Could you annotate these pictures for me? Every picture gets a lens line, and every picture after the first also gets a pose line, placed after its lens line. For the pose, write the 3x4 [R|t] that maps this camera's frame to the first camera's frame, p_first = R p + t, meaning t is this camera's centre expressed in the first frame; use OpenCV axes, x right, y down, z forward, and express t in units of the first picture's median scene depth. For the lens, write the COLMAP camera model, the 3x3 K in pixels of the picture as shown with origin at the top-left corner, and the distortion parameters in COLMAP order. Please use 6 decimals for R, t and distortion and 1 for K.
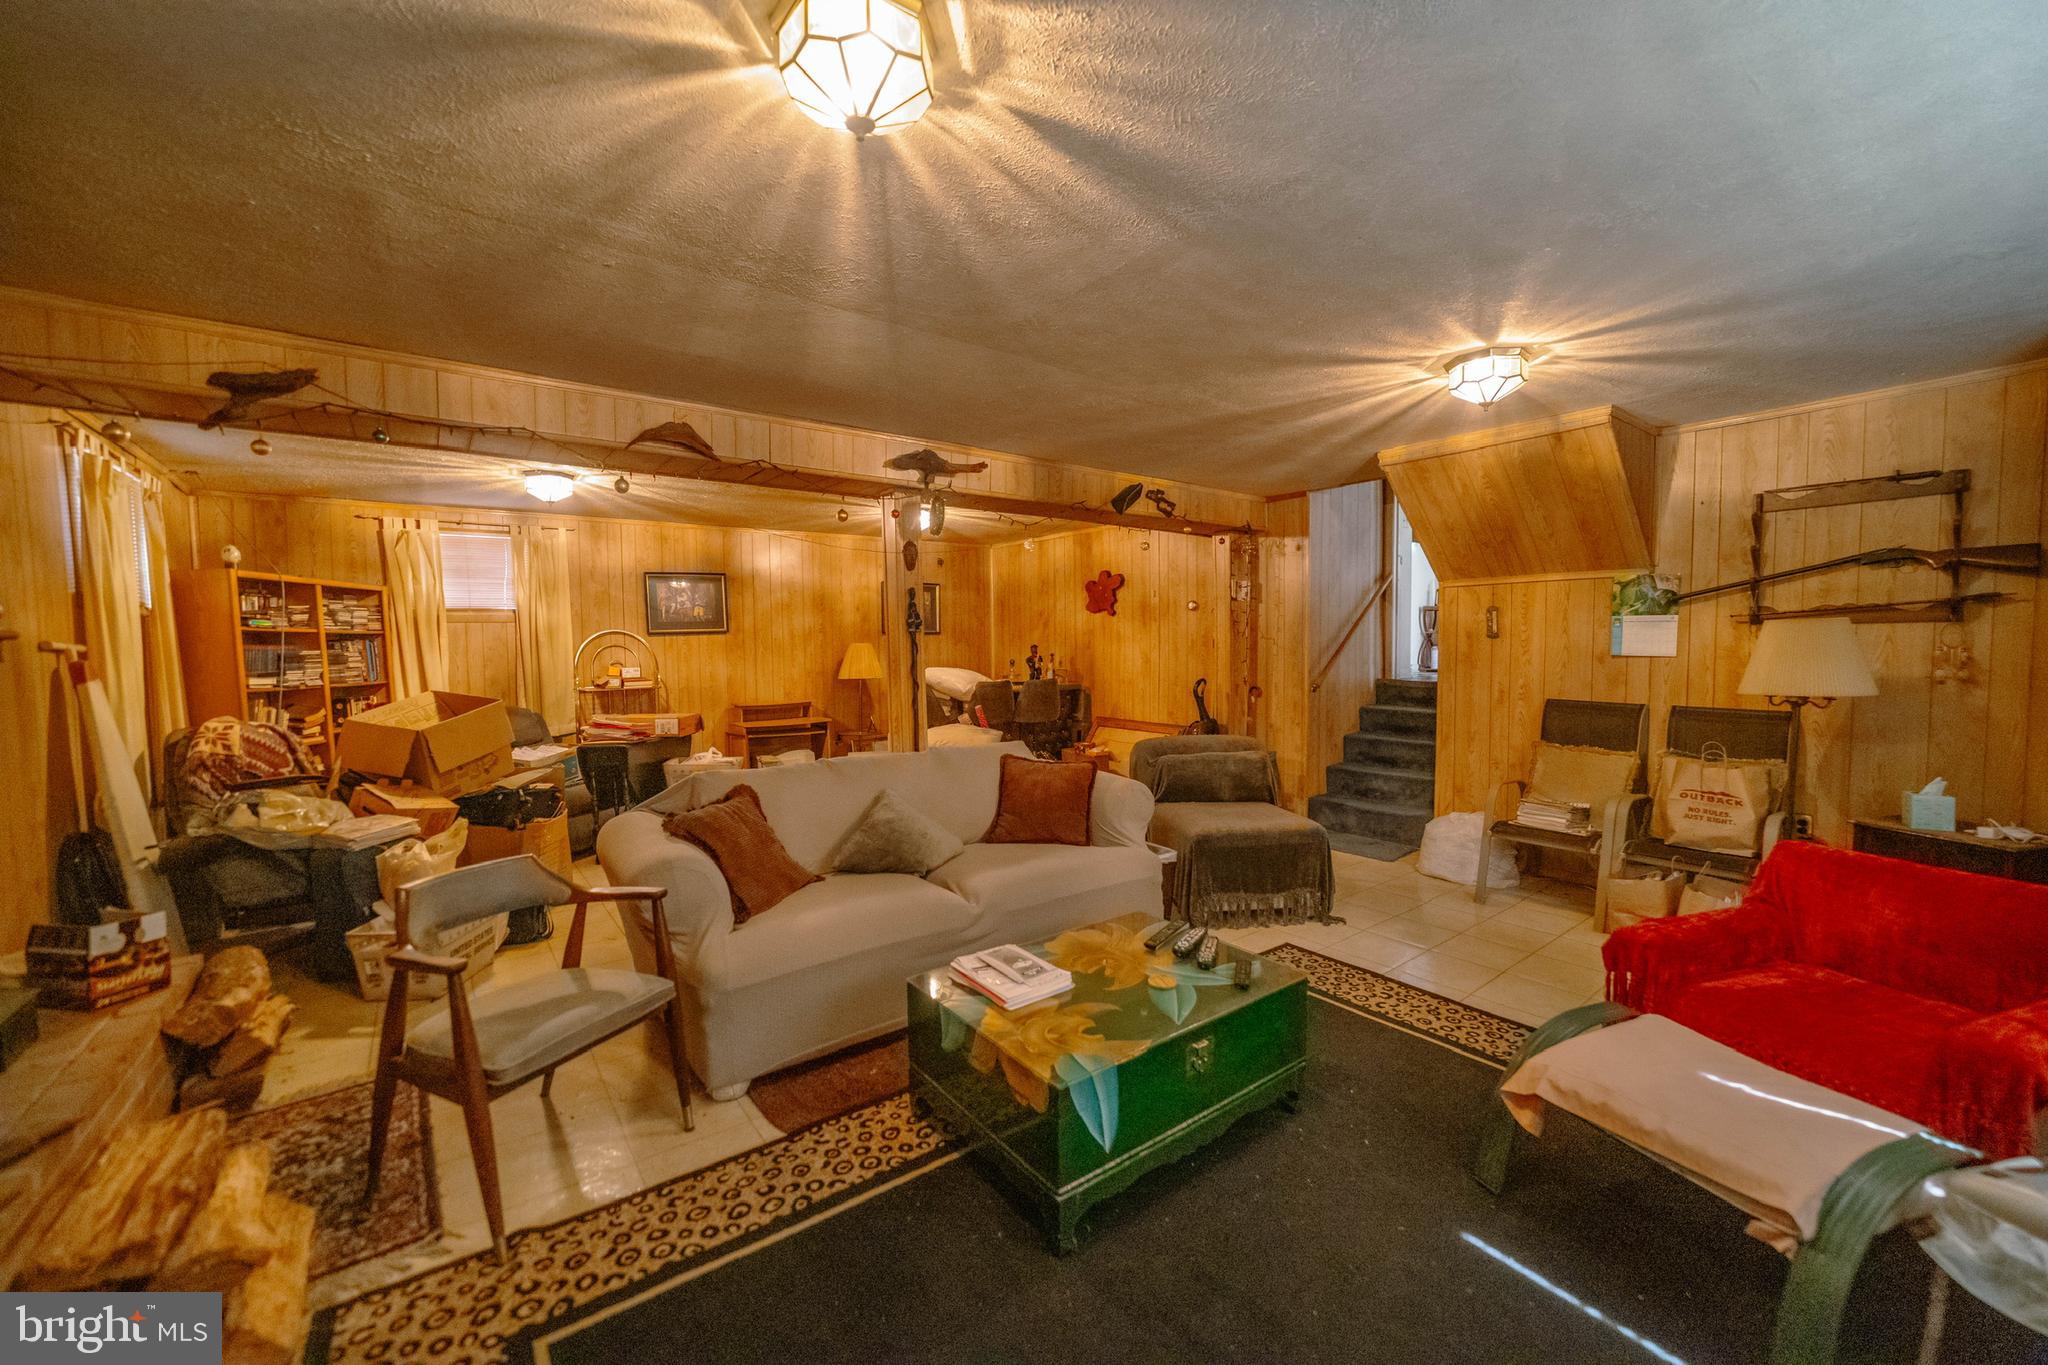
lens RADIAL K [[782.4, 0, 1025.1], [0, 782.4, 689.3], [0, 0, 1]] dist [-0.038310, 0.009244]
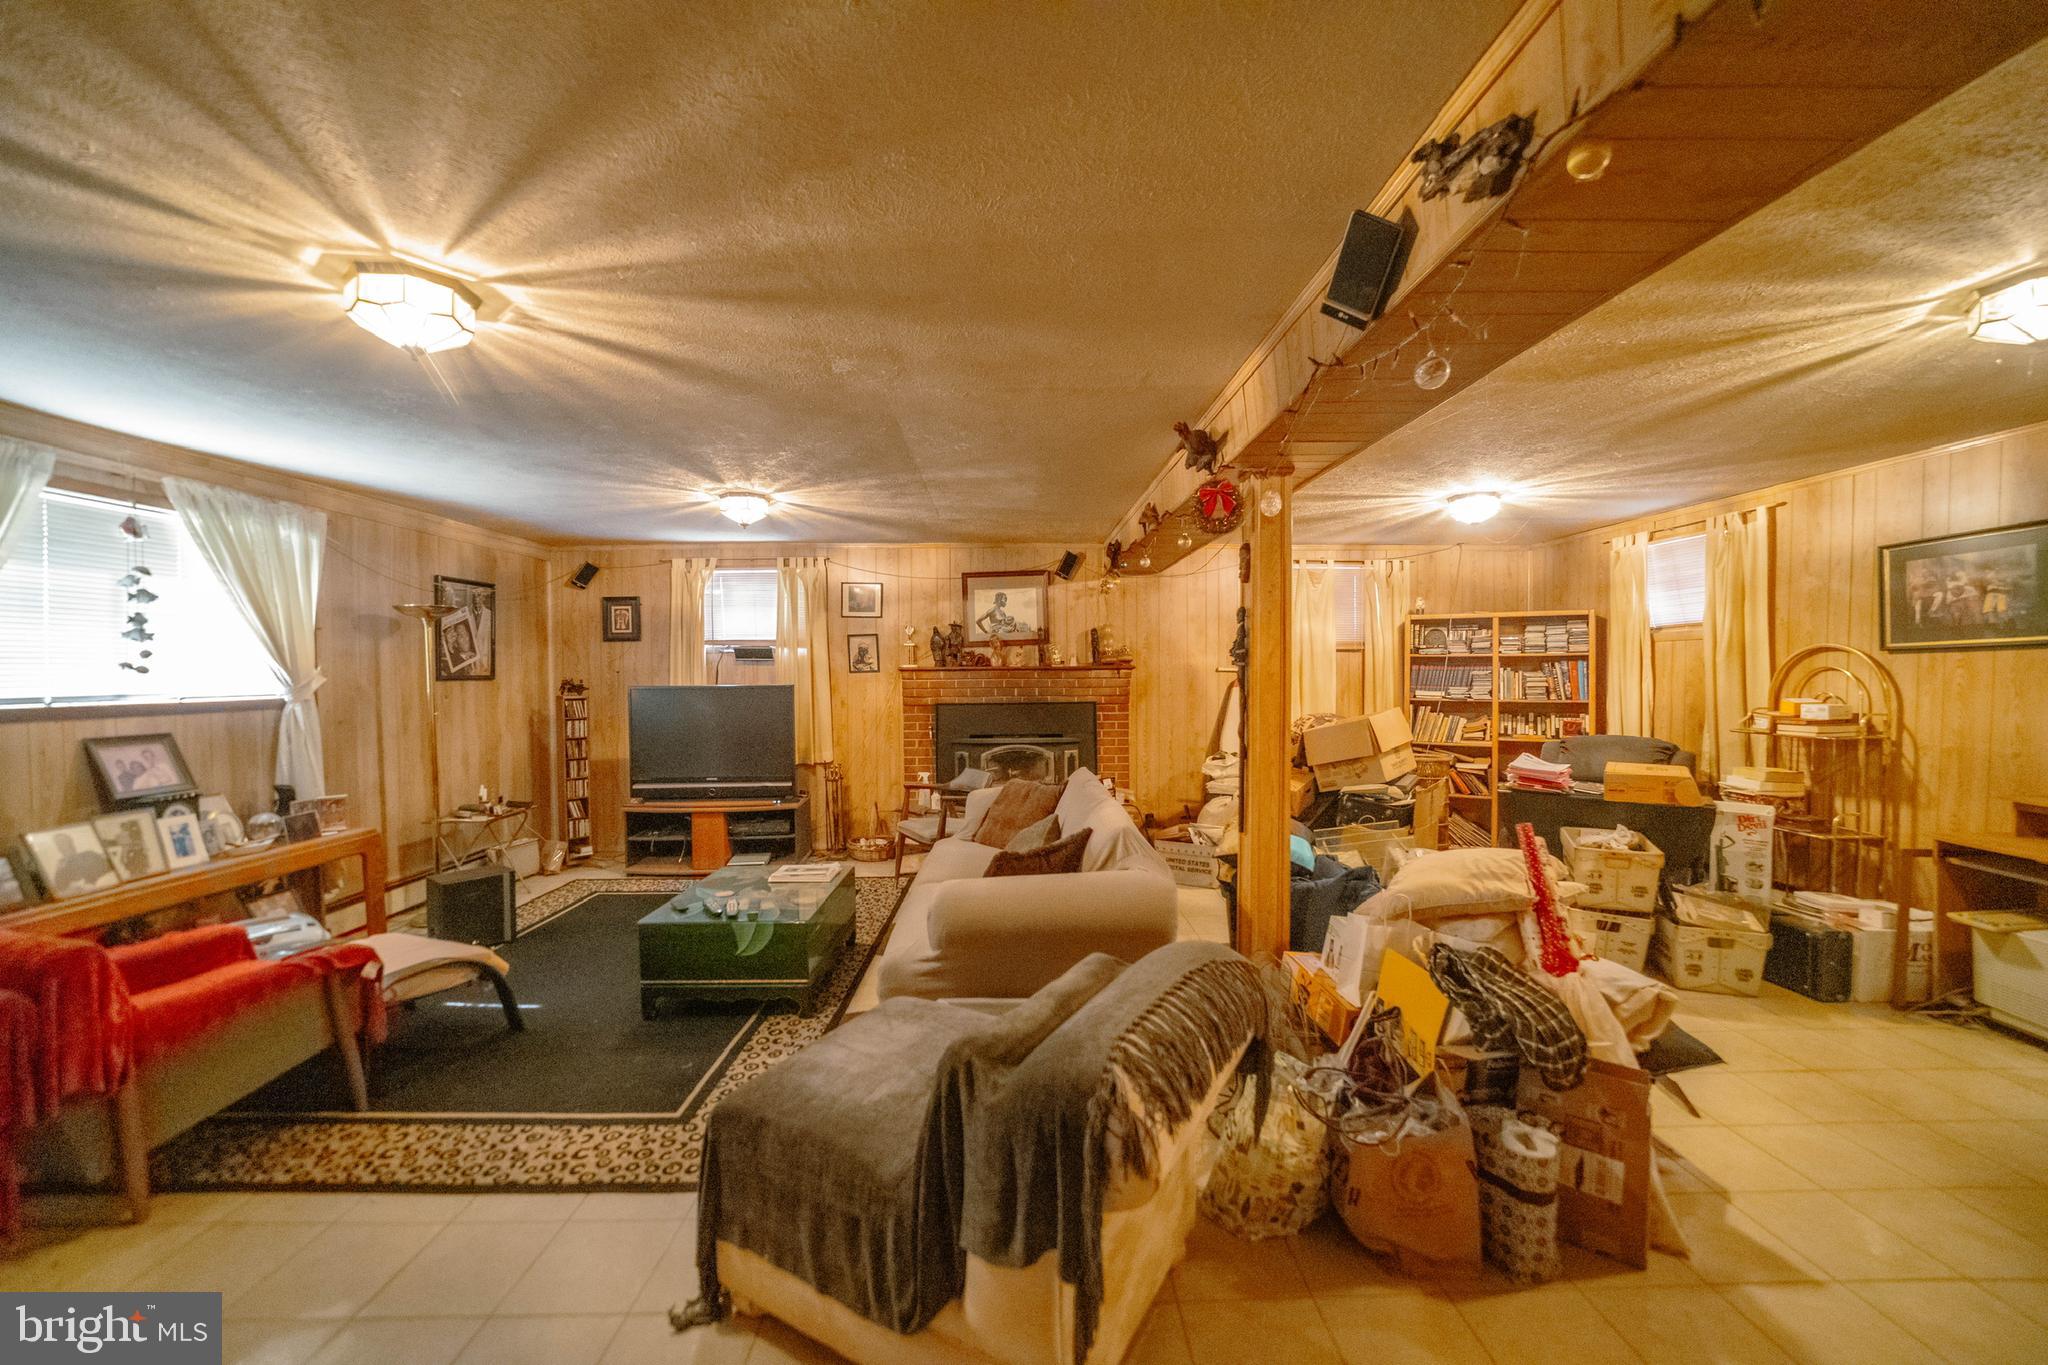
lens RADIAL K [[782.4, 0, 1025.1], [0, 782.4, 689.3], [0, 0, 1]] dist [-0.038310, 0.009244]
pose [[-0.587403, 0.038583, -0.808374, 0.579054], [-0.030895, 0.997066, 0.070038, -0.096700], [0.808704, 0.066115, -0.584488, 1.274898]]
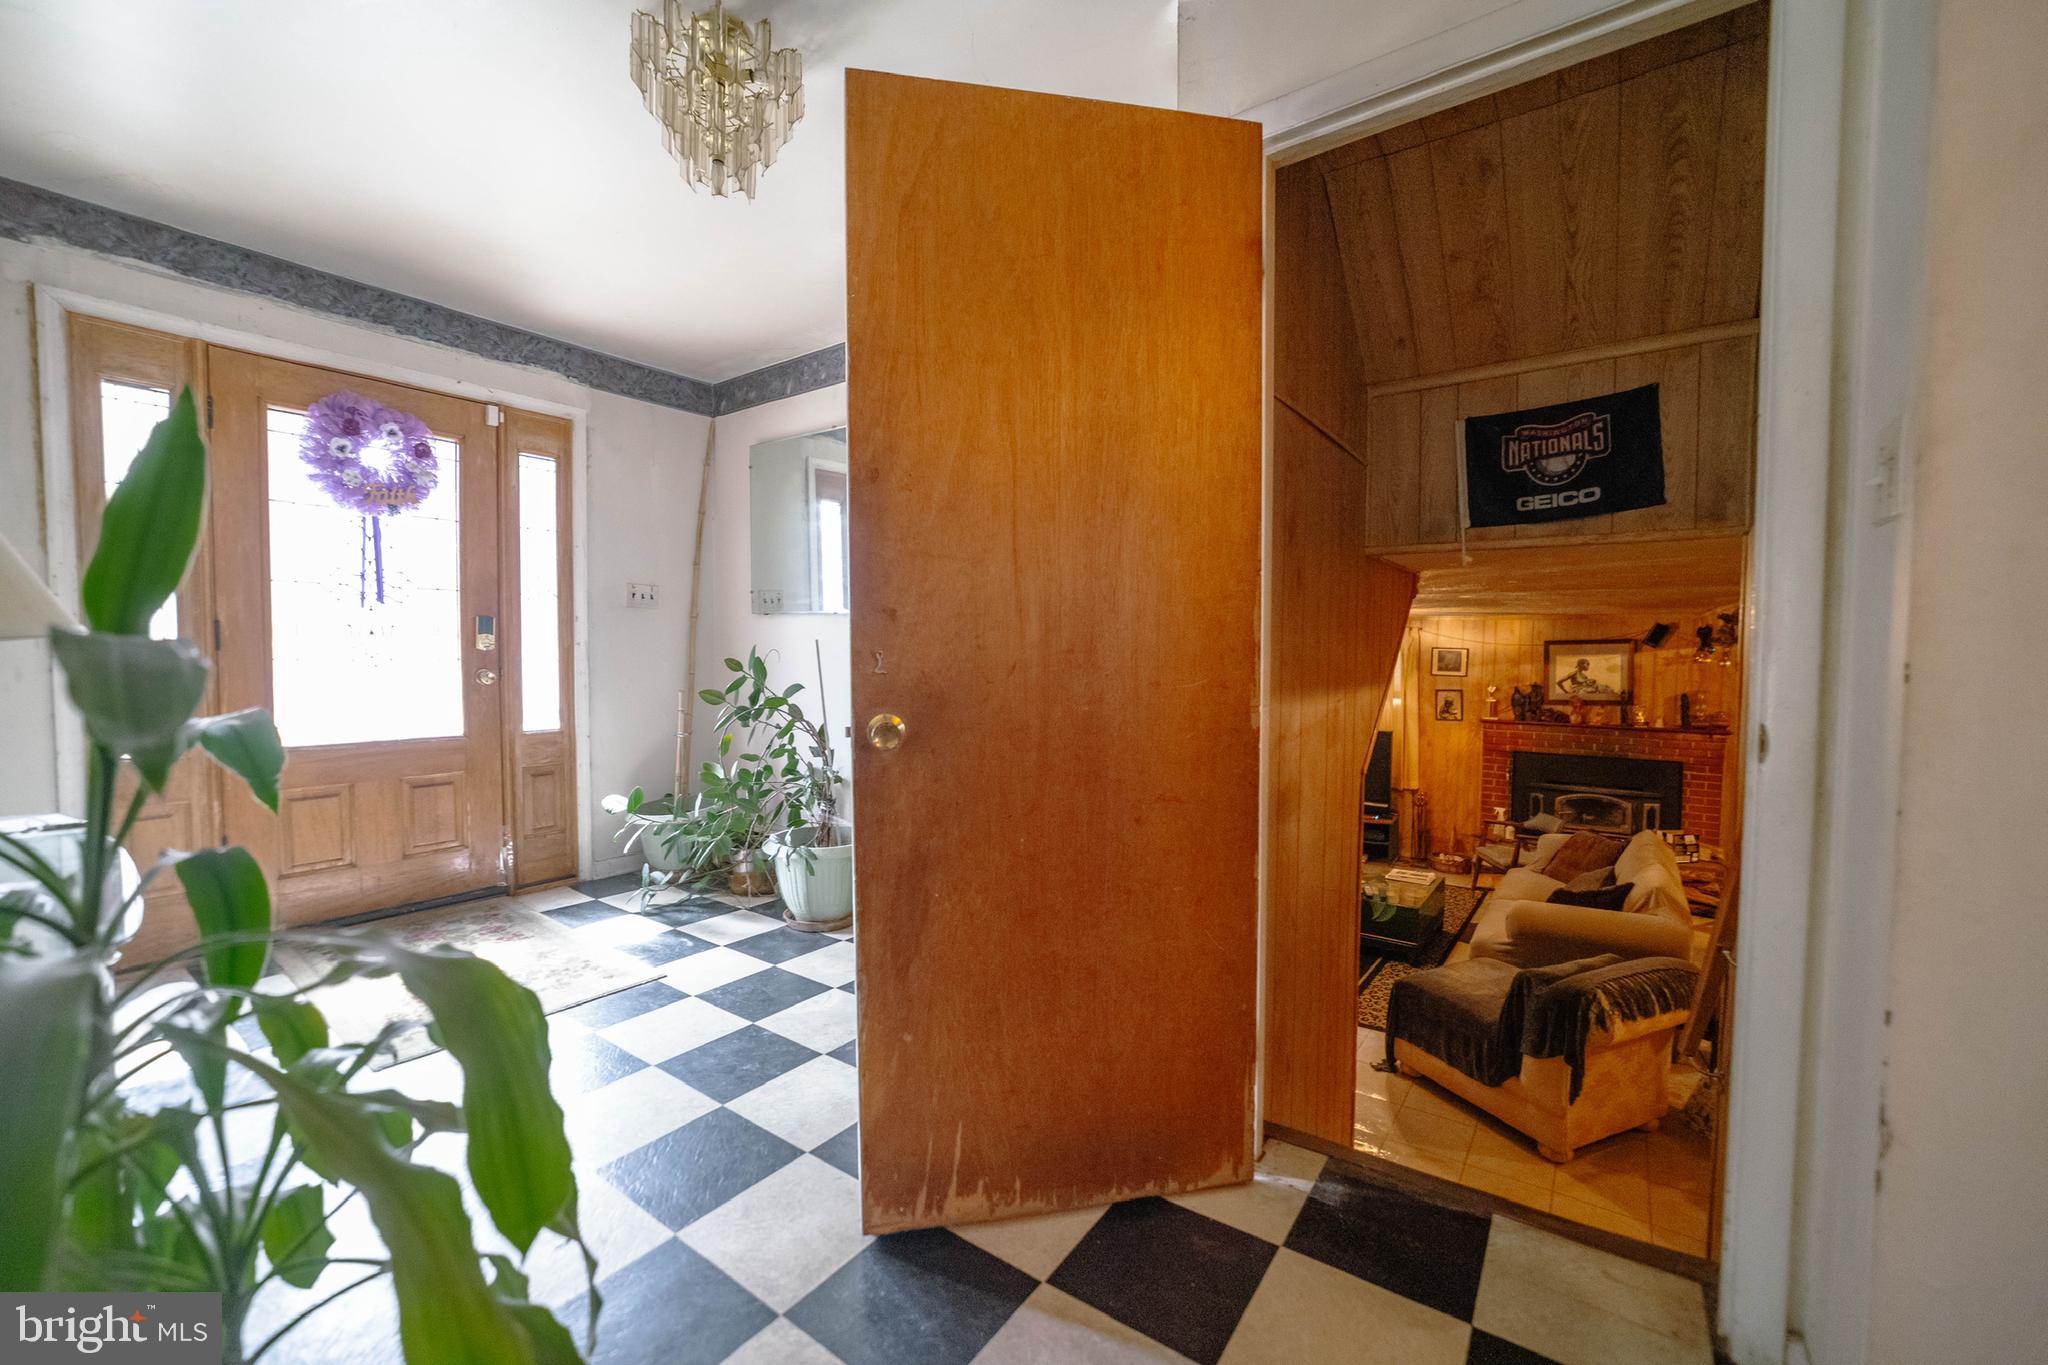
lens RADIAL K [[841.1, 0, 1024.0], [0, 841.1, 682.5], [0, 0, 1]] dist [-0.011561, 0.000252]
pose [[-0.954081, 0.025420, -0.298468, 1.285750], [-0.008311, 0.993763, 0.111204, -0.393496], [0.299434, 0.108578, -0.947919, 1.880204]]
